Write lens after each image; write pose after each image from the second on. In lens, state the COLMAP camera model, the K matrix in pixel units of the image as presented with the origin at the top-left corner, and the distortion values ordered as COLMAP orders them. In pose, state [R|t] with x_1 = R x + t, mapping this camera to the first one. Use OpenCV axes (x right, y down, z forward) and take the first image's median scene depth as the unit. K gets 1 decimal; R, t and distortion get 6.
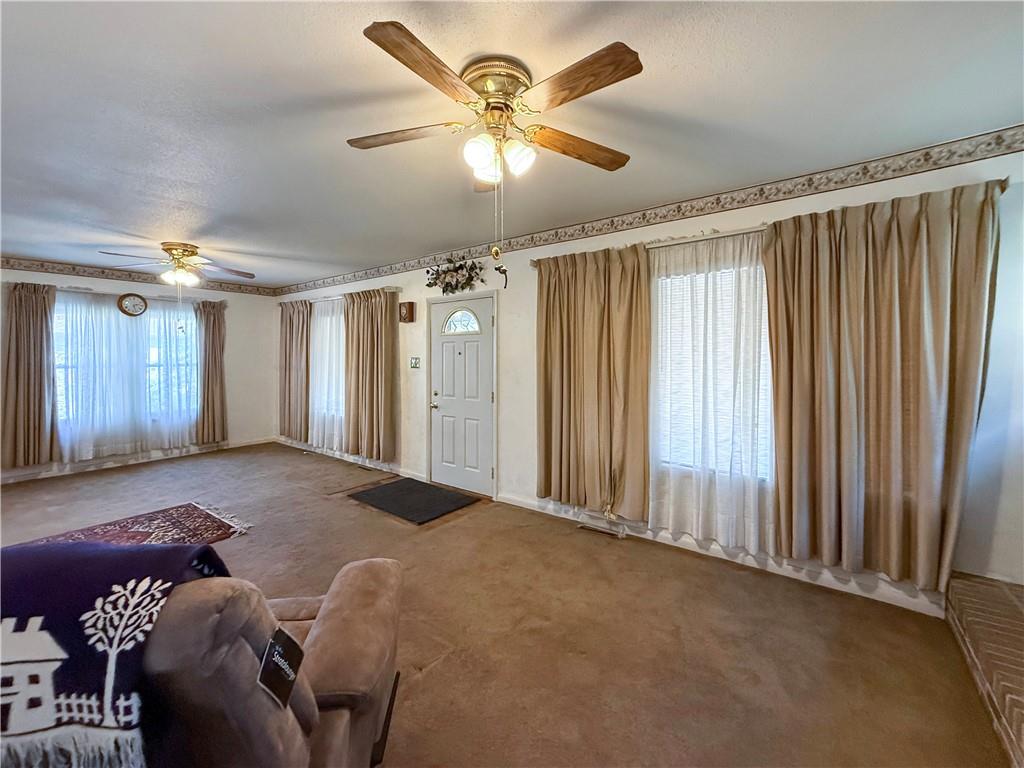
lens RADIAL K [[419.2, 0, 509.8], [0, 419.2, 403.9], [0, 0, 1]] dist [-0.000436, 0.000165]
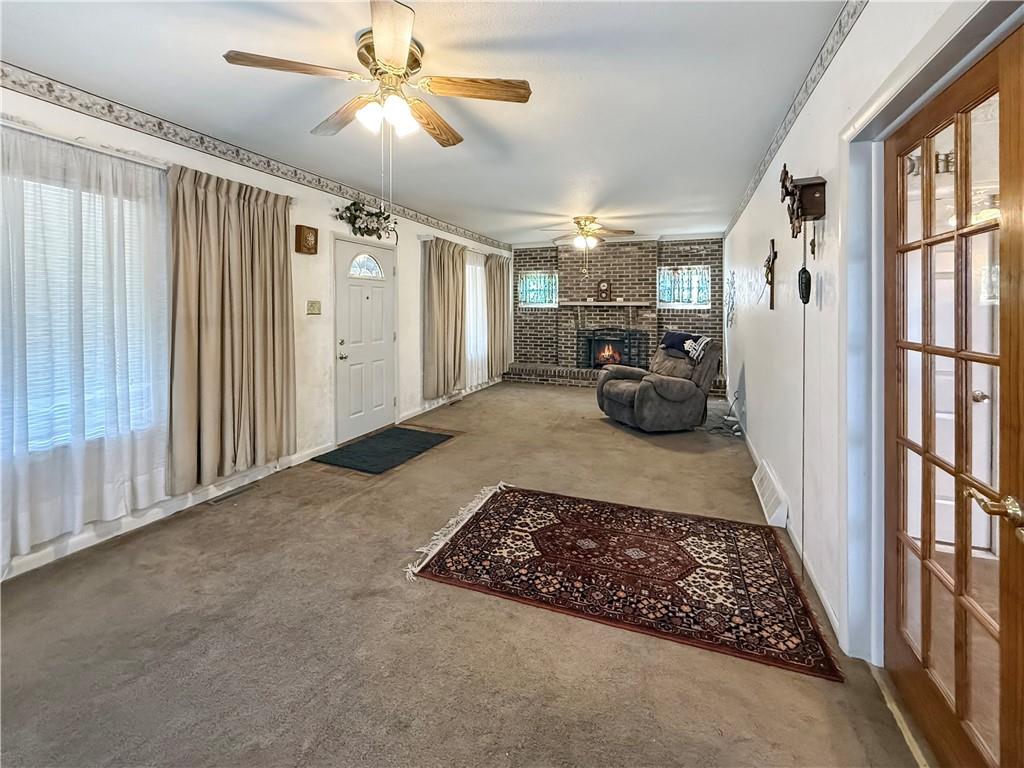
lens RADIAL K [[430.8, 0, 512.0], [0, 430.8, 384.0], [0, 0, 1]] dist [0.000083, -0.000096]
pose [[-0.274237, -0.181051, 0.944465, -1.229416], [0.077636, 0.974744, 0.209398, -0.108596], [-0.958523, 0.130749, -0.253255, 0.954580]]
